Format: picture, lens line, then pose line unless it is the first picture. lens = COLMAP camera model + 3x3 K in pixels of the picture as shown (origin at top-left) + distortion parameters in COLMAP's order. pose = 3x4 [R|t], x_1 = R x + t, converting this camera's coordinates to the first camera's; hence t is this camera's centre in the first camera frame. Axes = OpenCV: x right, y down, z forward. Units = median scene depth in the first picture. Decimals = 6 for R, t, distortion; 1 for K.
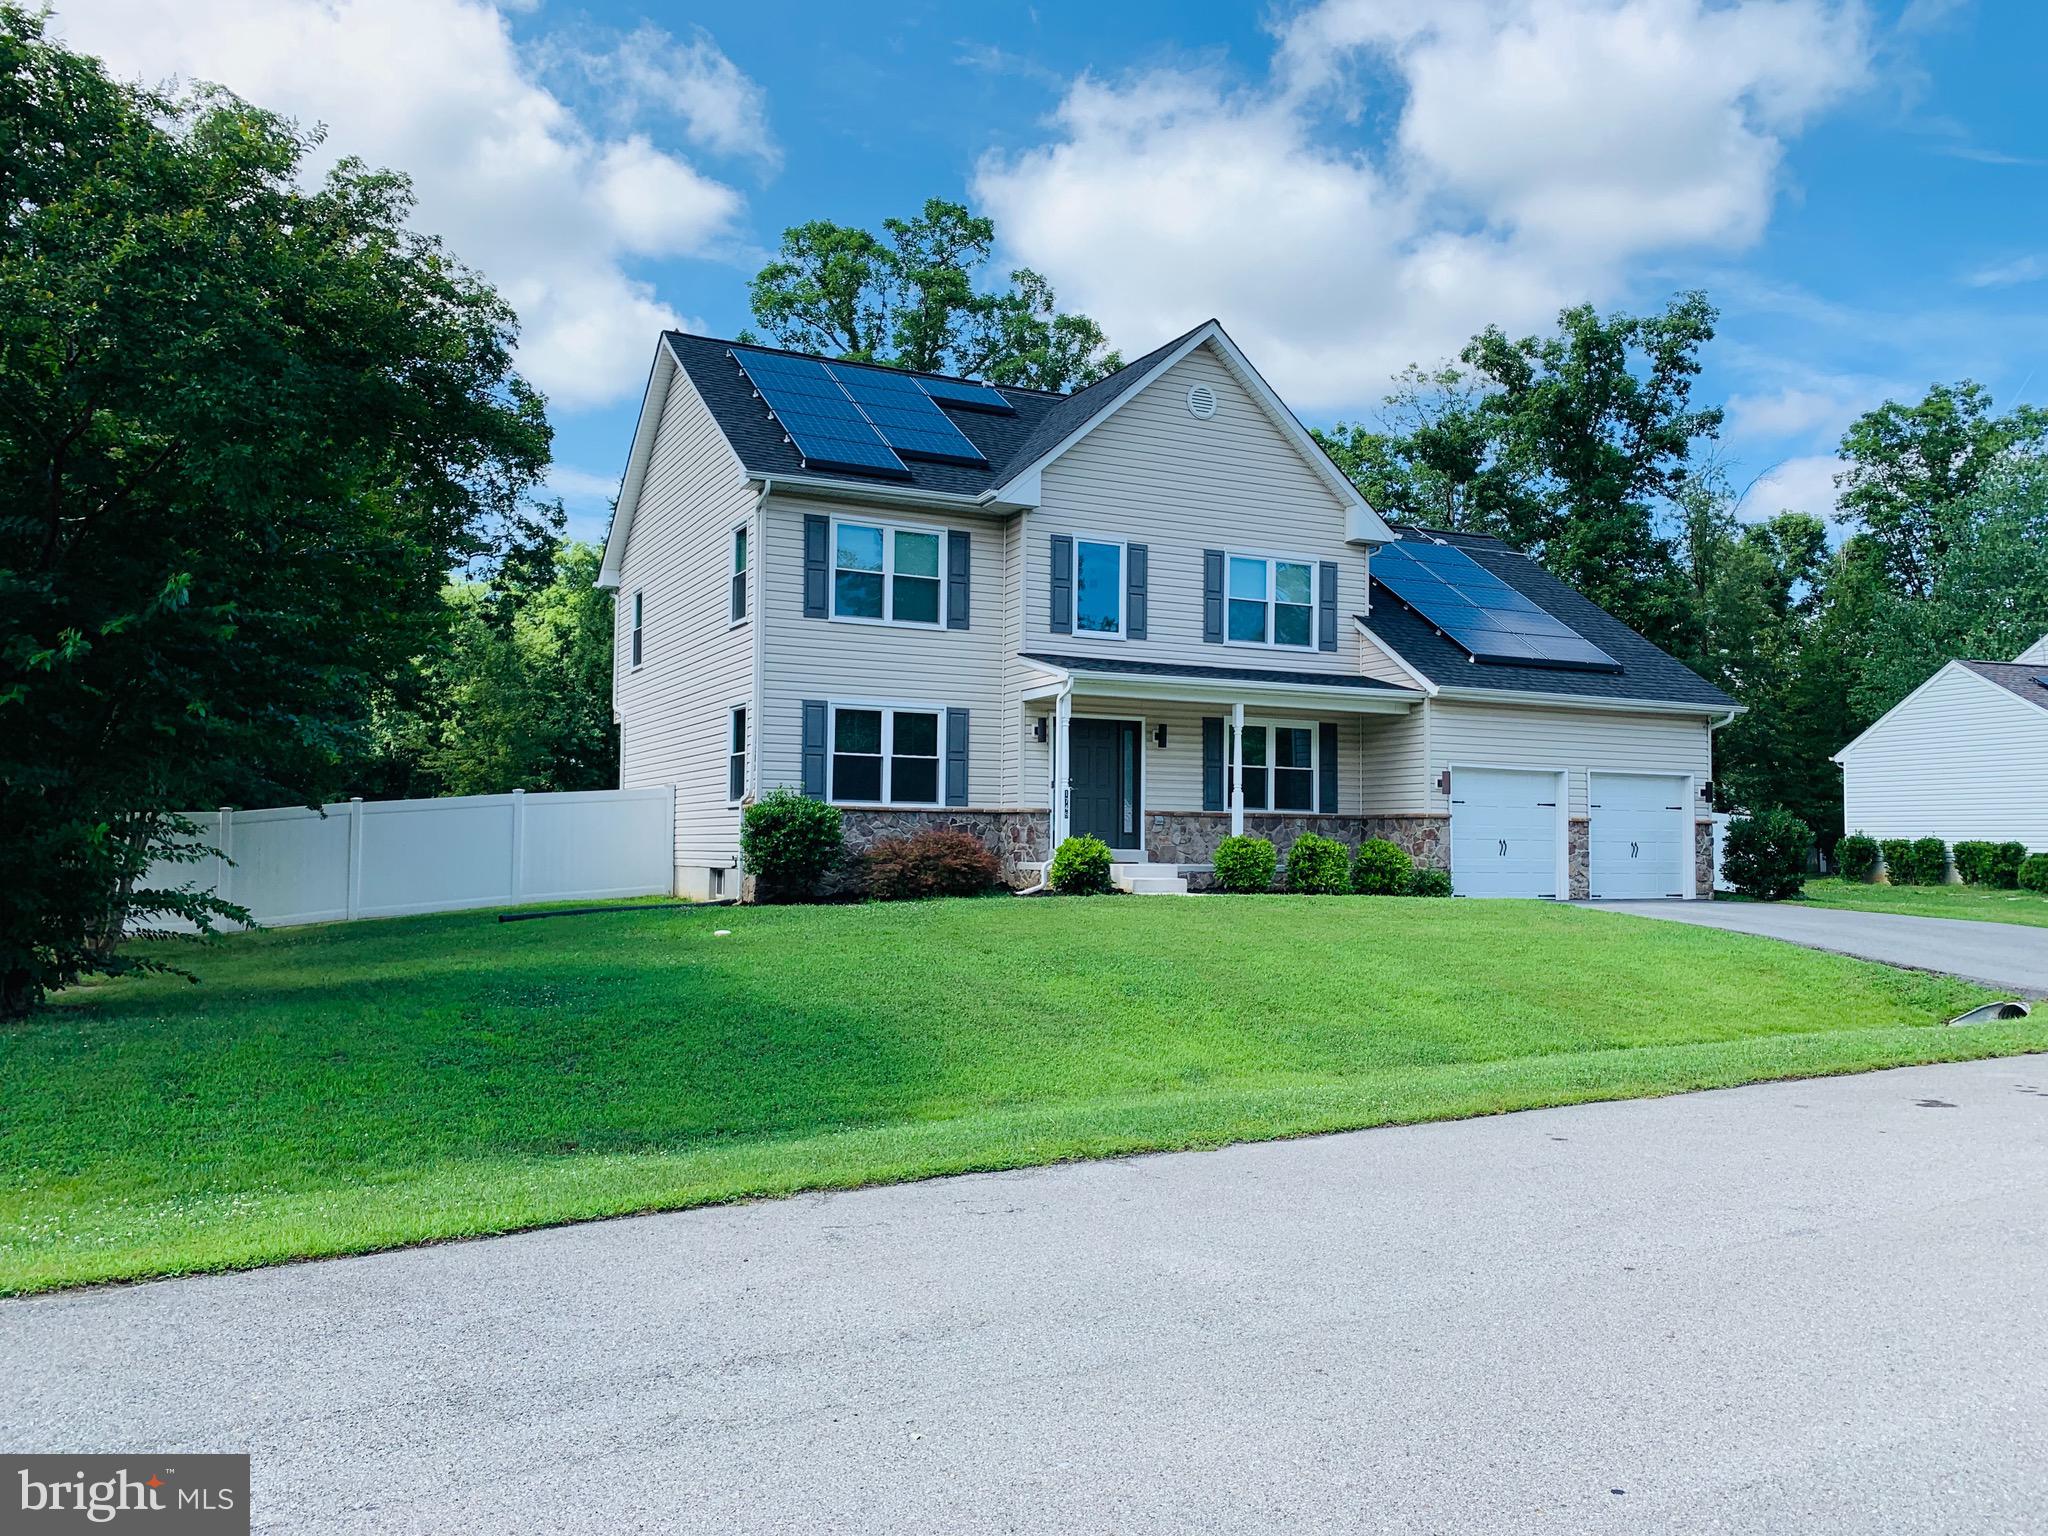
lens RADIAL K [[1574.9, 0, 1024.0], [0, 1574.9, 768.0], [0, 0, 1]] dist [0.094873, -0.128521]
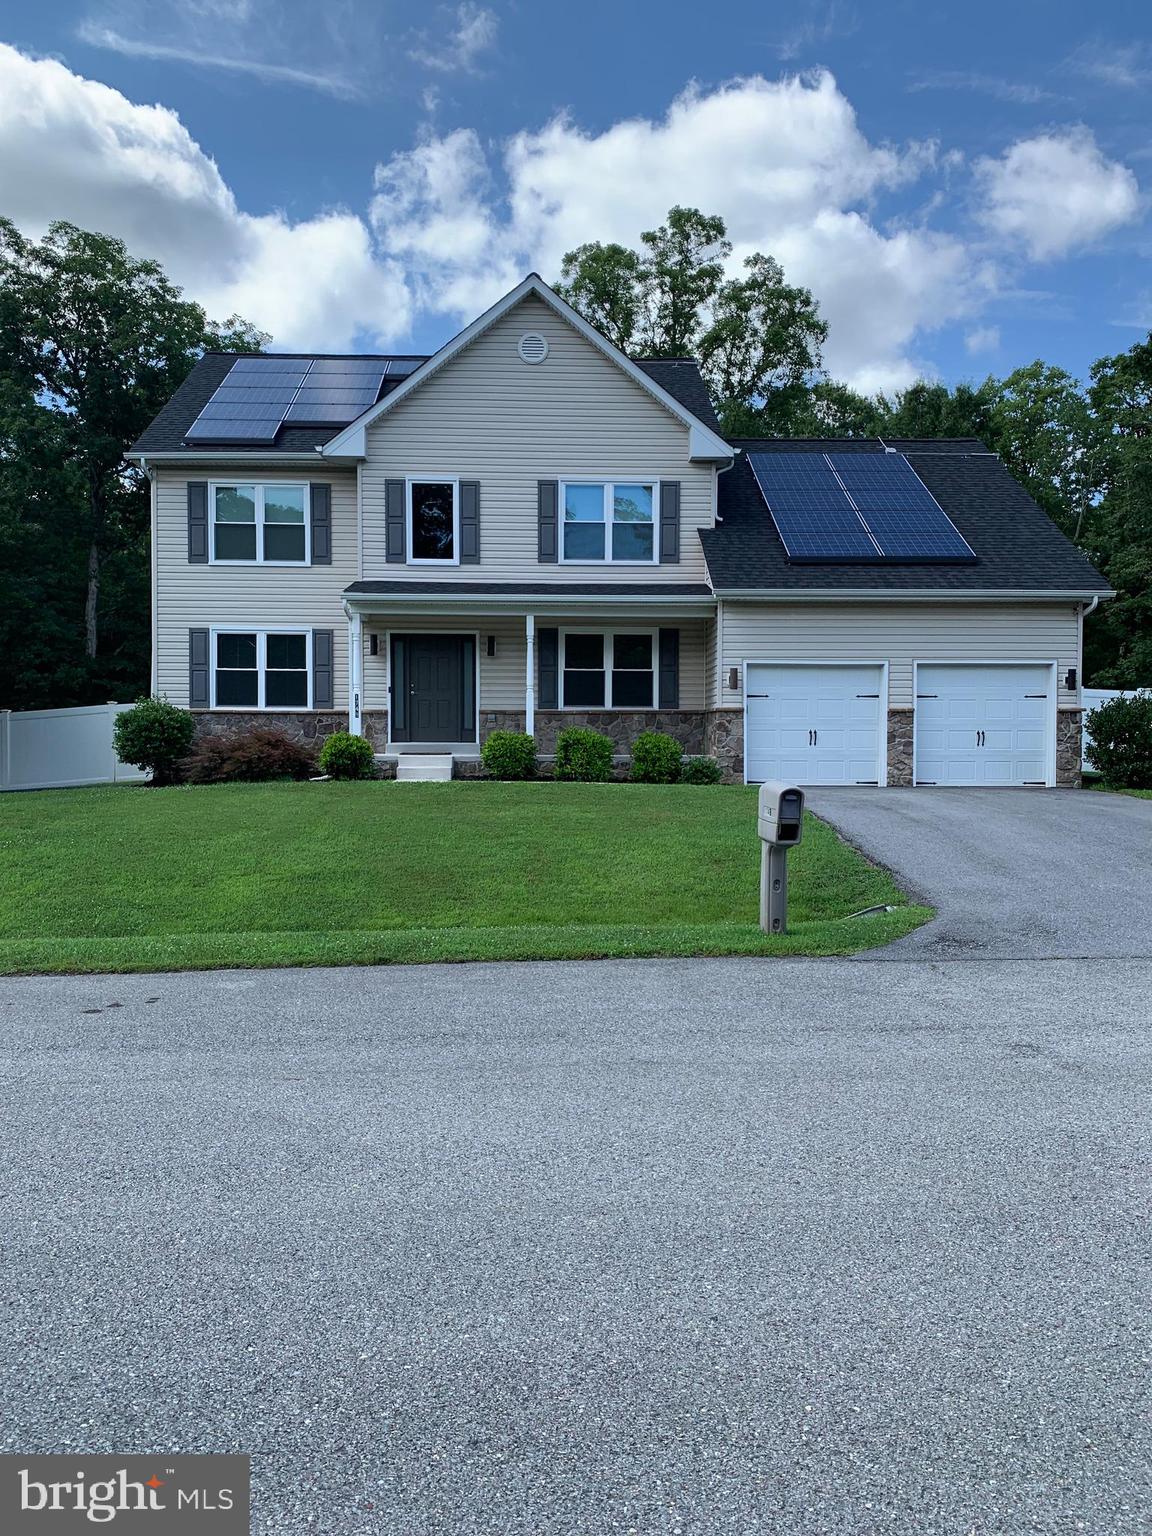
lens RADIAL K [[1181.1, 0, 576.0], [0, 1181.1, 768.0], [0, 0, 1]] dist [0.094873, -0.128521]
pose [[0.915115, 0.000307, -0.403194, 0.496943], [0.027303, 0.997657, 0.062727, 0.016793], [0.402268, -0.068410, 0.912962, 0.215192]]
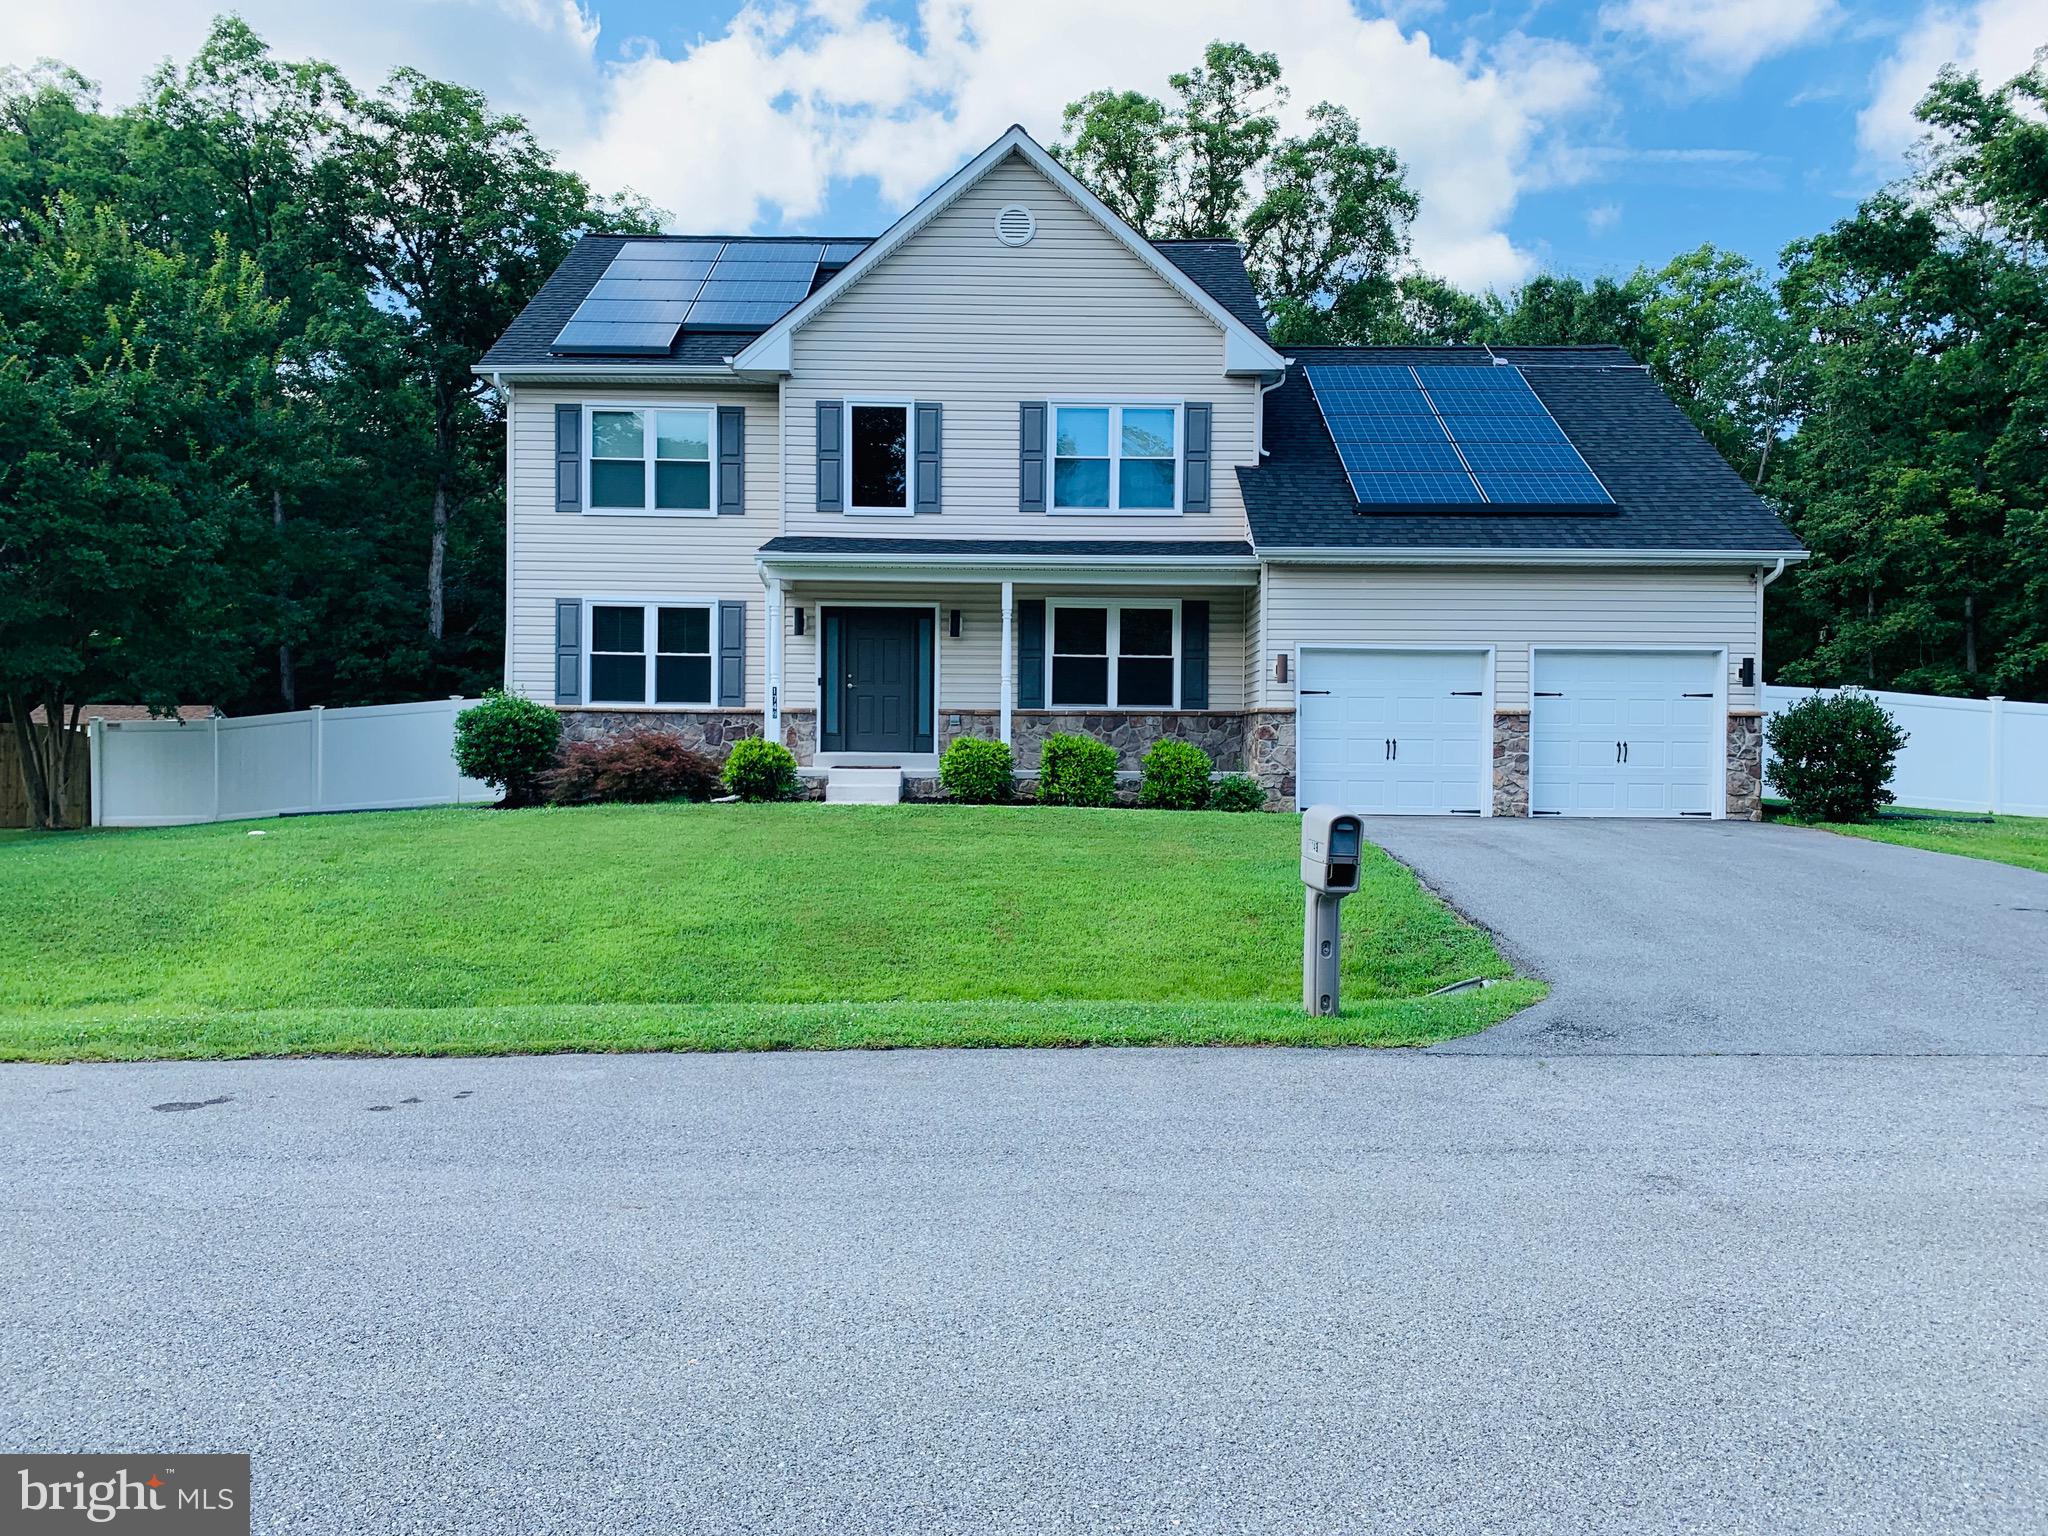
lens RADIAL K [[1579.4, 0, 1024.0], [0, 1579.4, 768.0], [0, 0, 1]] dist [0.082731, -0.099138]
pose [[0.900104, 0.001427, -0.435674, 0.499853], [0.021467, 0.998635, 0.047624, 0.018808], [0.435147, -0.052219, 0.898844, 0.225208]]
